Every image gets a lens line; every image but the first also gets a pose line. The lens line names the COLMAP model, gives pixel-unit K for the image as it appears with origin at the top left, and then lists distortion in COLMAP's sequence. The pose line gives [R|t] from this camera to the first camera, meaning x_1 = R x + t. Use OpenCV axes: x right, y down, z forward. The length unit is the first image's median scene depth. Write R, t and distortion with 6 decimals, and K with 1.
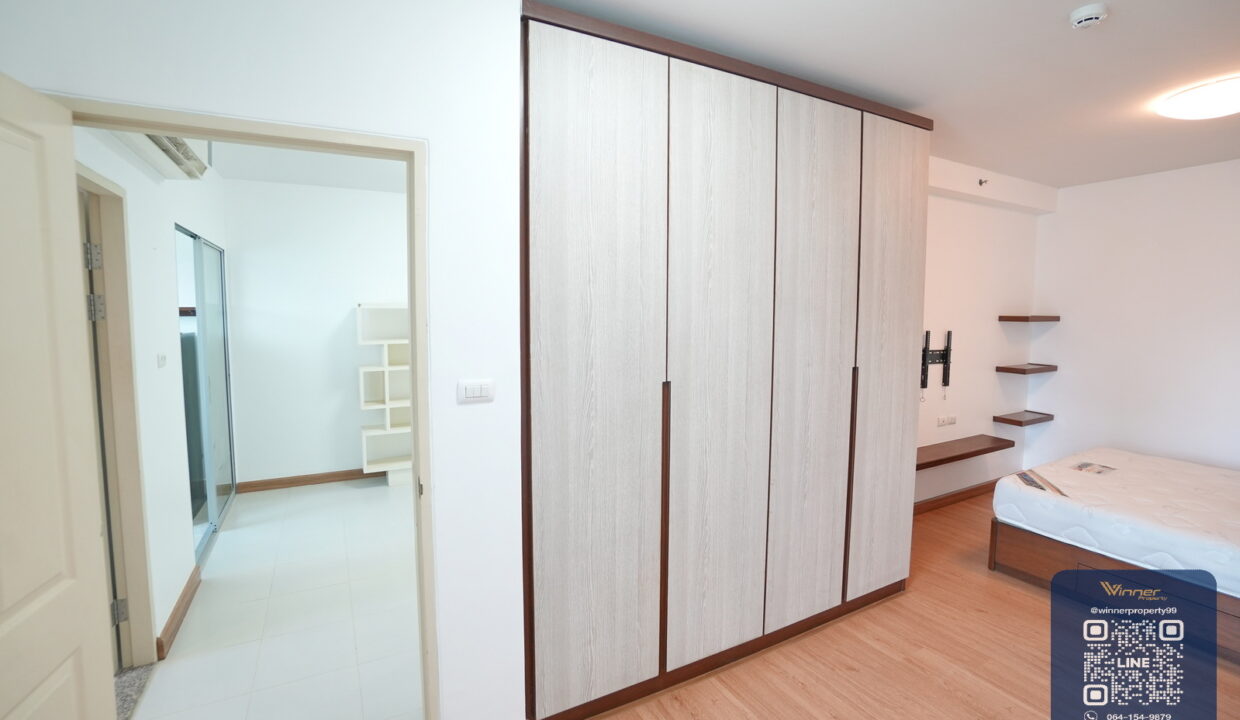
lens RADIAL K [[543.6, 0, 607.9], [0, 543.6, 349.2], [0, 0, 1]] dist [-0.064947, 0.025533]
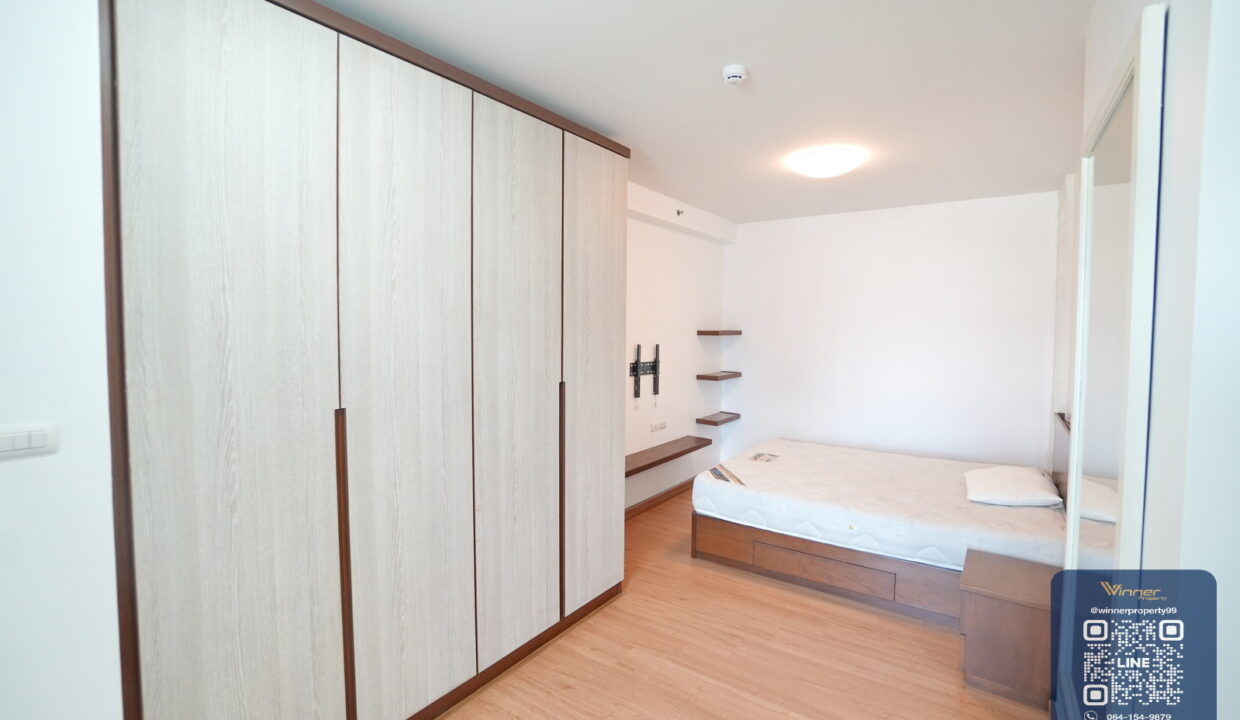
lens RADIAL K [[543.6, 0, 607.9], [0, 543.6, 349.2], [0, 0, 1]] dist [-0.064947, 0.025533]
pose [[0.902155, -0.014981, 0.431152, 0.092438], [0.027167, 0.999386, -0.022120, -0.002970], [-0.430556, 0.031669, 0.902008, 0.040349]]
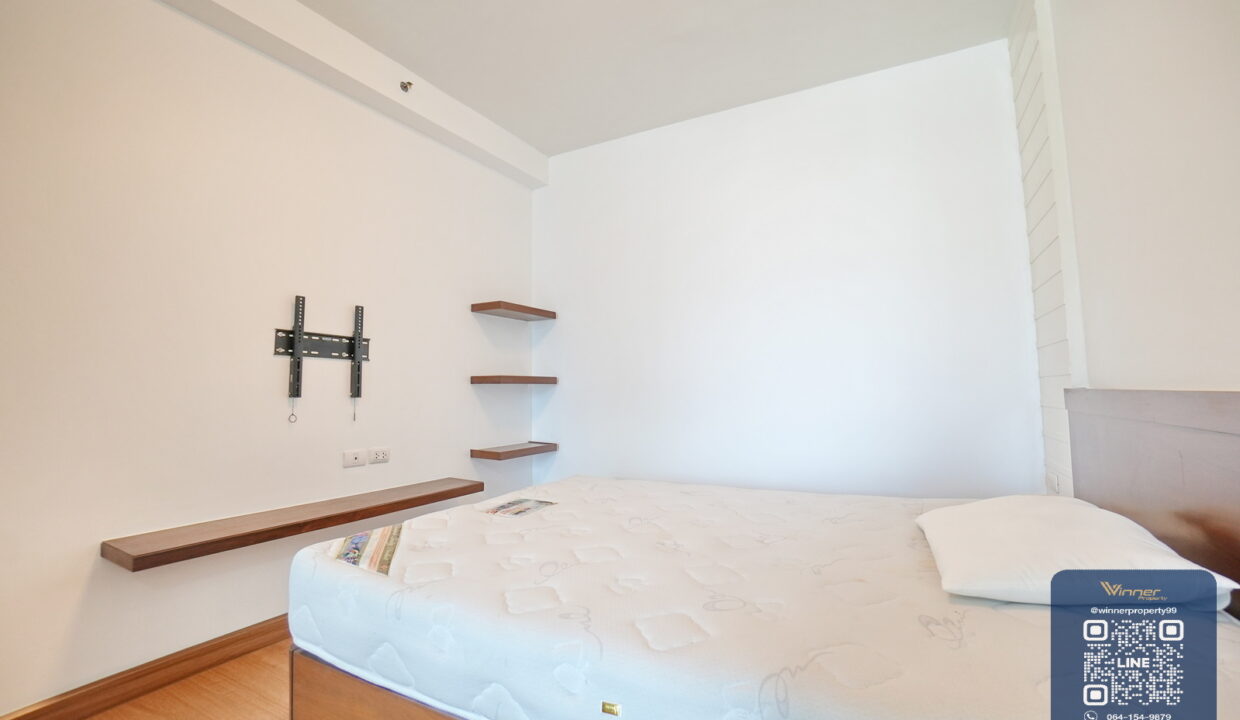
lens RADIAL K [[543.6, 0, 607.9], [0, 543.6, 349.2], [0, 0, 1]] dist [-0.064947, 0.025533]
pose [[0.843682, 0.029252, 0.536045, 0.801323], [0.053175, 0.989050, -0.137665, 0.165719], [-0.534202, 0.144650, 0.832889, 0.493154]]
